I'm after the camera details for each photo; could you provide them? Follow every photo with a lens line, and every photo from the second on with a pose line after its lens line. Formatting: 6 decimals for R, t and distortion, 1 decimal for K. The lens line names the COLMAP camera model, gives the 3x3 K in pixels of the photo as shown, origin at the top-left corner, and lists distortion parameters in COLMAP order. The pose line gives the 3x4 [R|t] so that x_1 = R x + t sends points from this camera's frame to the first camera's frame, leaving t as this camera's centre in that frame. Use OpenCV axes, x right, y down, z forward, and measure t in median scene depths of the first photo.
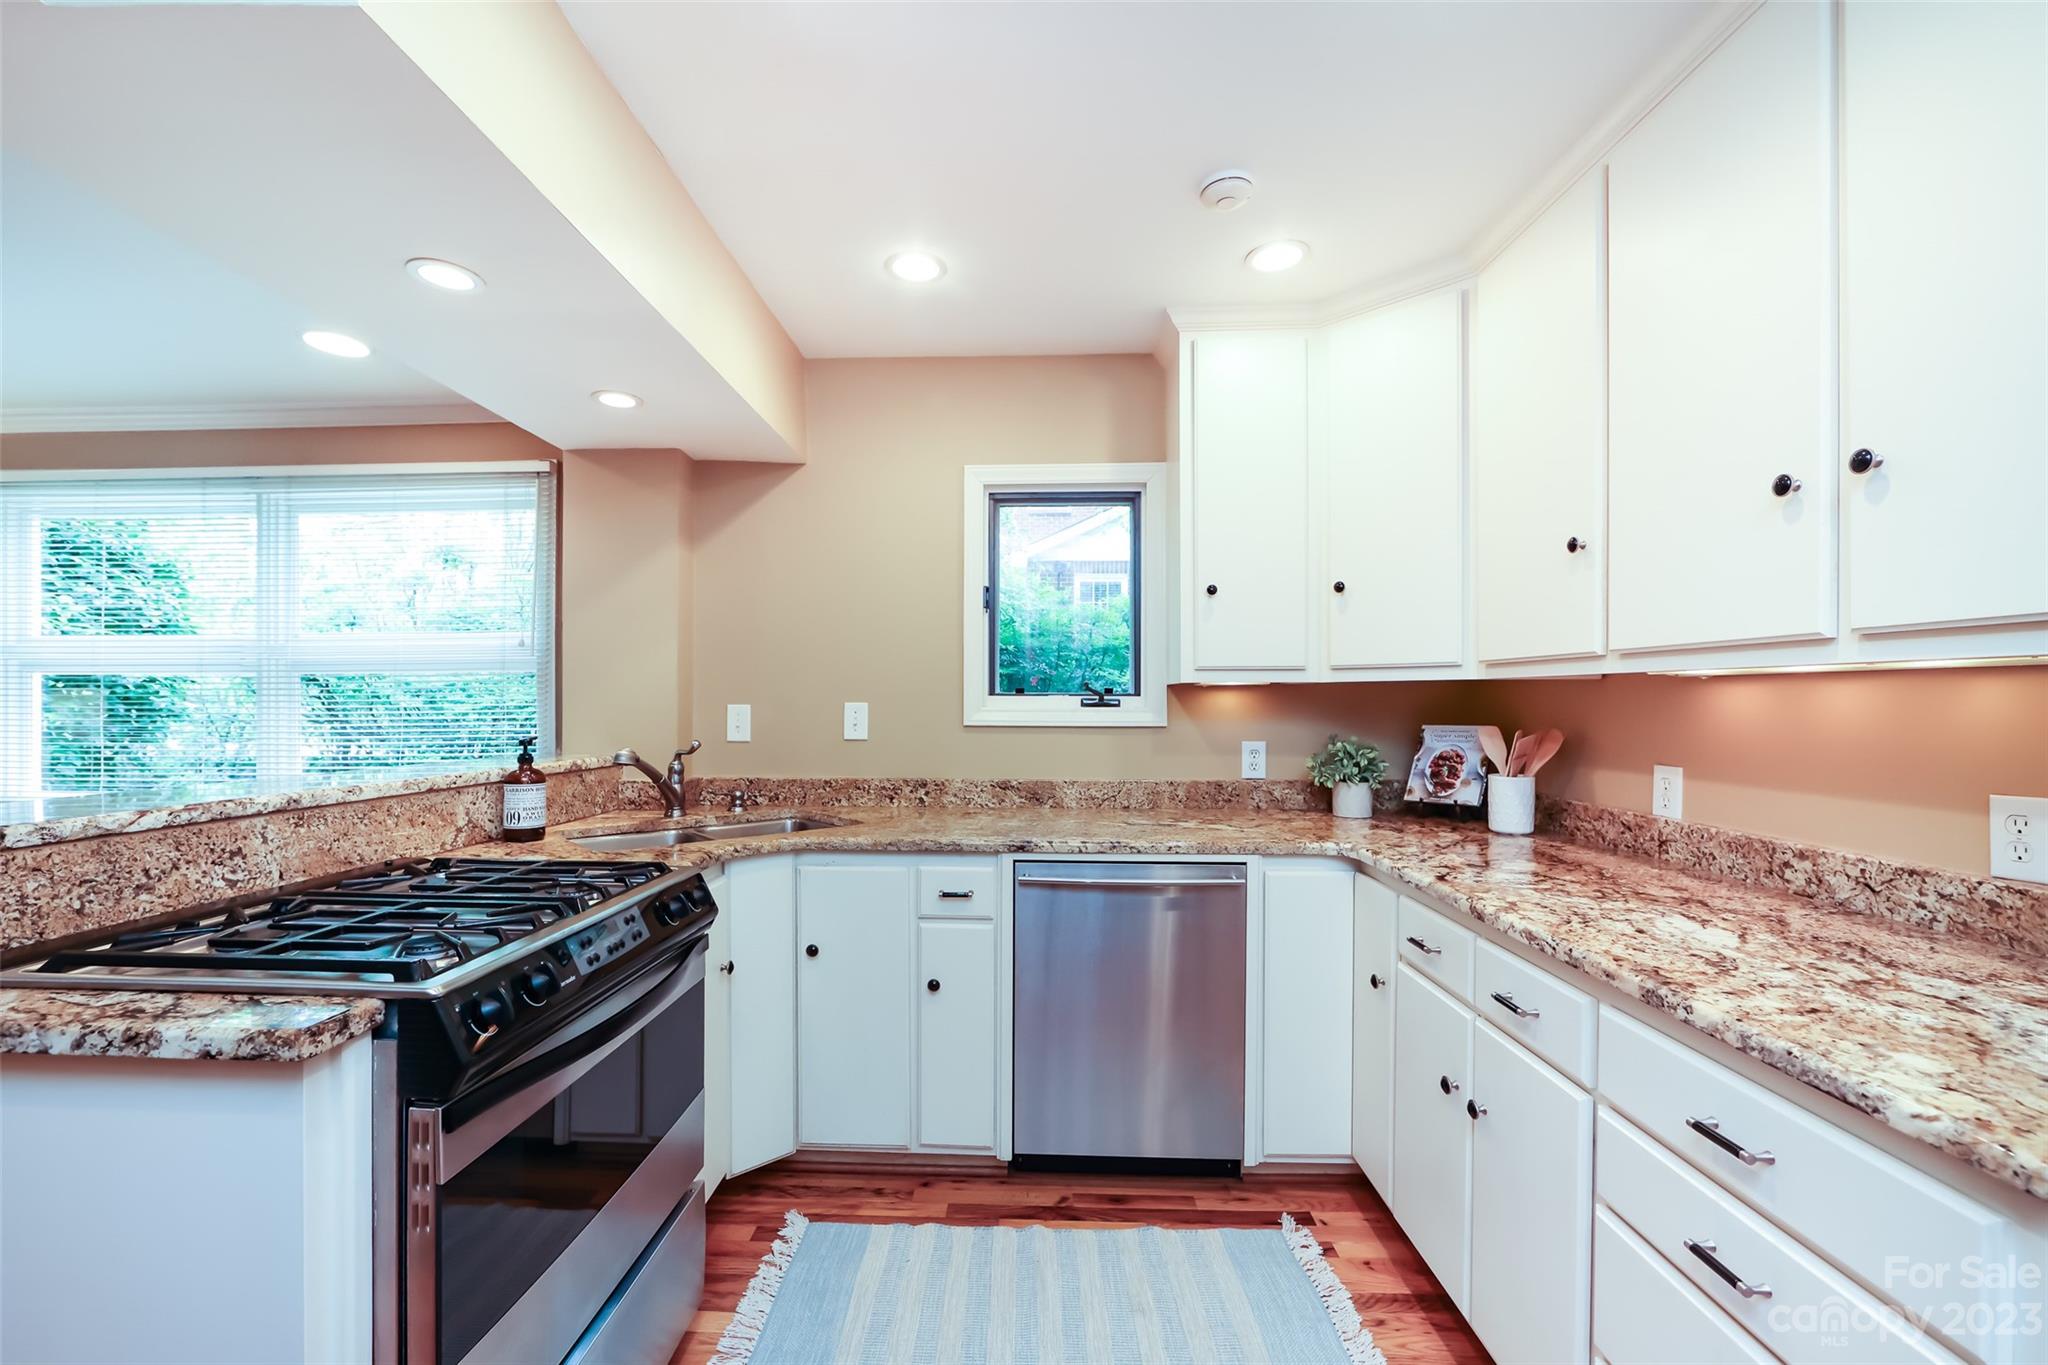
lens RADIAL K [[822.0, 0, 1014.9], [0, 822.0, 699.7], [0, 0, 1]] dist [-0.014680, 0.002384]
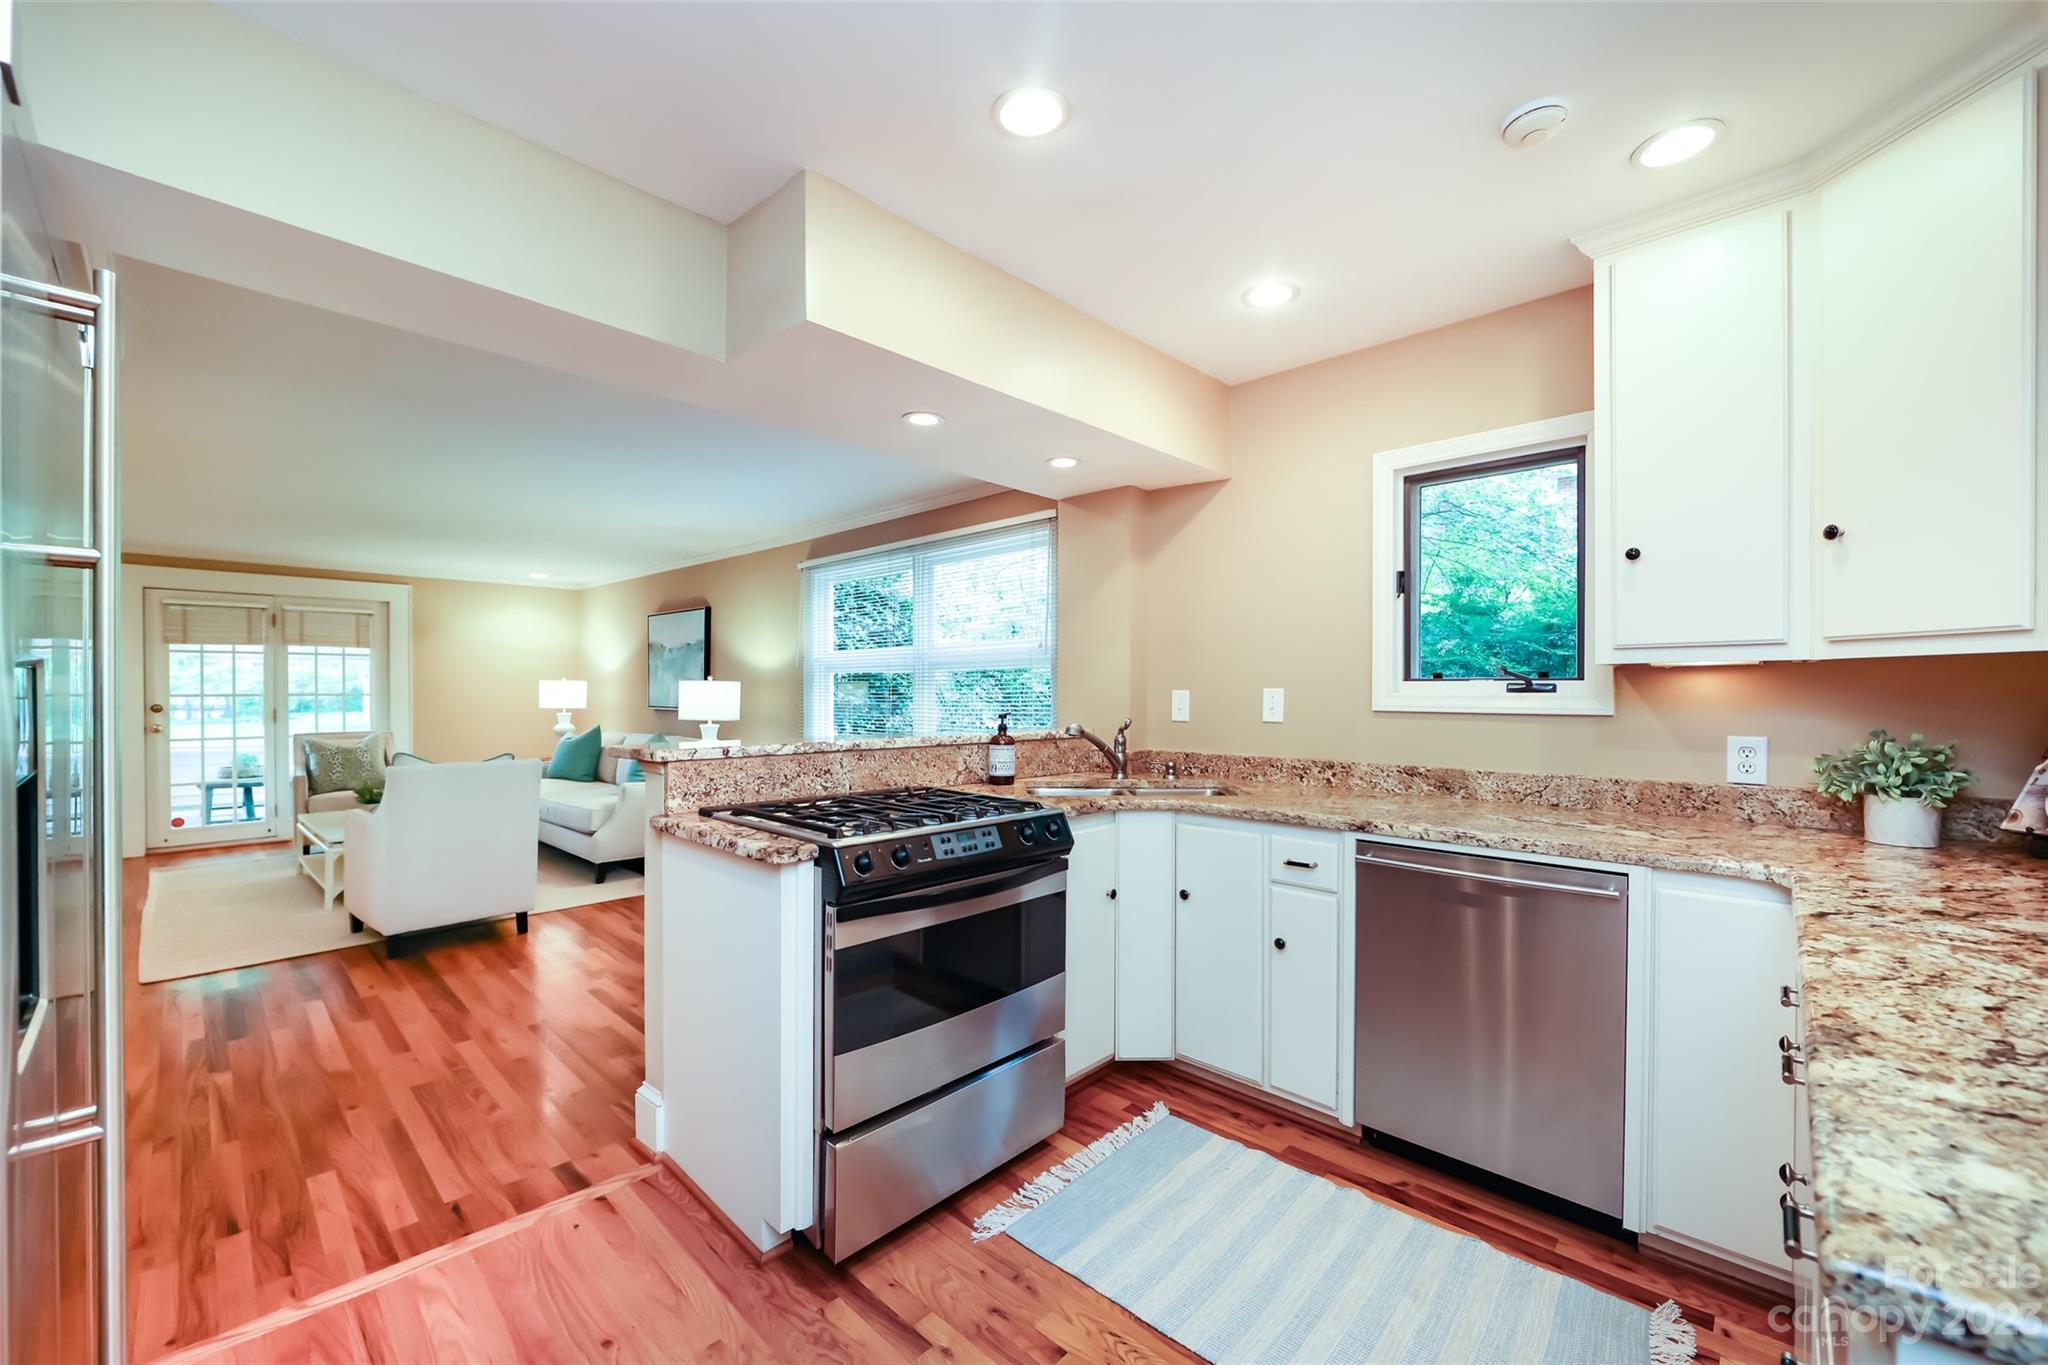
lens RADIAL K [[822.0, 0, 1045.1], [0, 822.0, 692.1], [0, 0, 1]] dist [-0.014680, 0.002384]
pose [[0.754429, -0.000029, -0.656382, 0.382622], [0.003495, 0.999986, 0.003973, 0.004111], [0.656373, -0.005291, 0.754418, -0.036652]]
